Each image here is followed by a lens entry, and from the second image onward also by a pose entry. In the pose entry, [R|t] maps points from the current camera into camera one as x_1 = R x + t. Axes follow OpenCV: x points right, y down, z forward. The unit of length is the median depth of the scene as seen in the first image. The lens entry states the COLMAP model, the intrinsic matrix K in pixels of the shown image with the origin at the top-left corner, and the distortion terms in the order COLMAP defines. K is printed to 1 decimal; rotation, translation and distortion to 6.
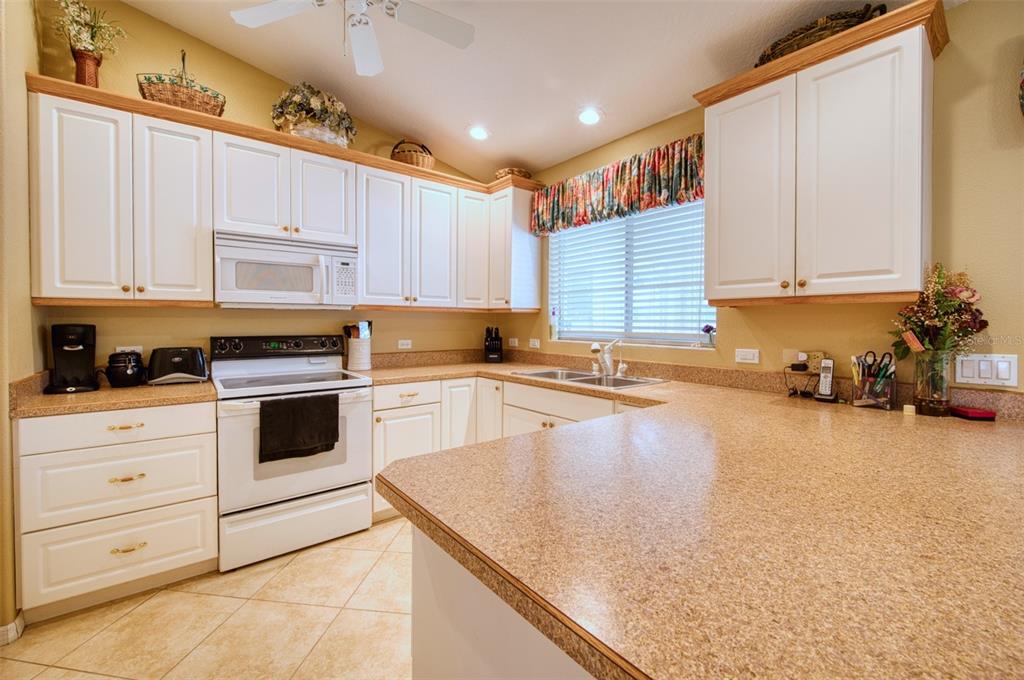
lens RADIAL K [[415.3, 0, 512.0], [0, 415.3, 340.0], [0, 0, 1]] dist [-0.001926, -0.000371]
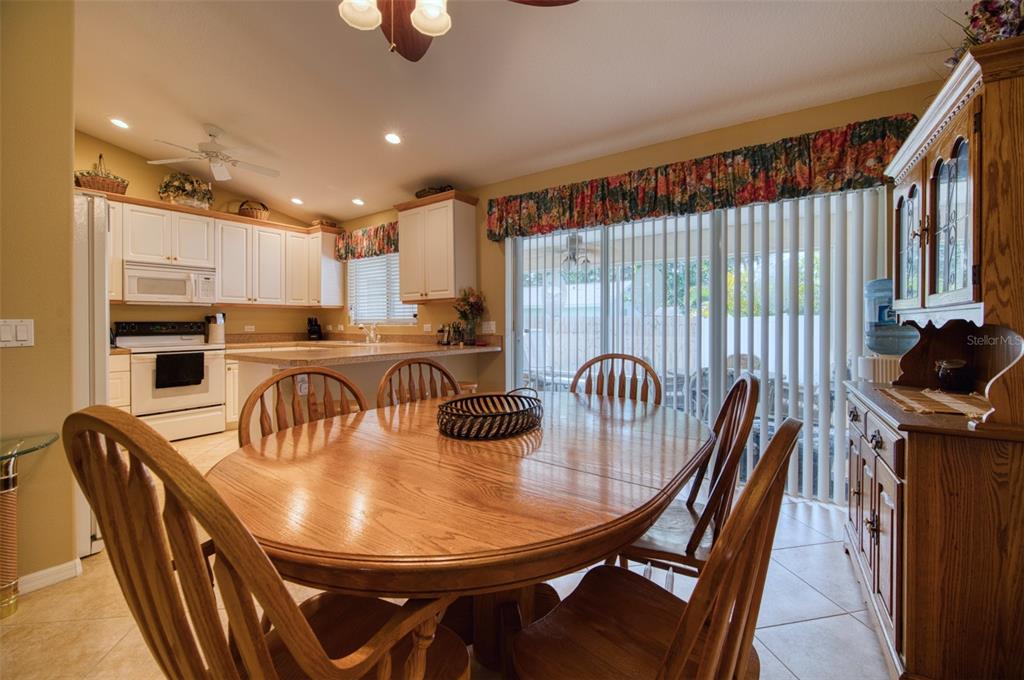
lens RADIAL K [[413.8, 0, 499.9], [0, 413.8, 328.4], [0, 0, 1]] dist [-0.000142, -0.008935]
pose [[0.967801, -0.011444, 0.251457, 0.316789], [0.018425, 0.999507, -0.025427, 0.080786], [-0.251043, 0.029242, 0.967534, -0.892230]]
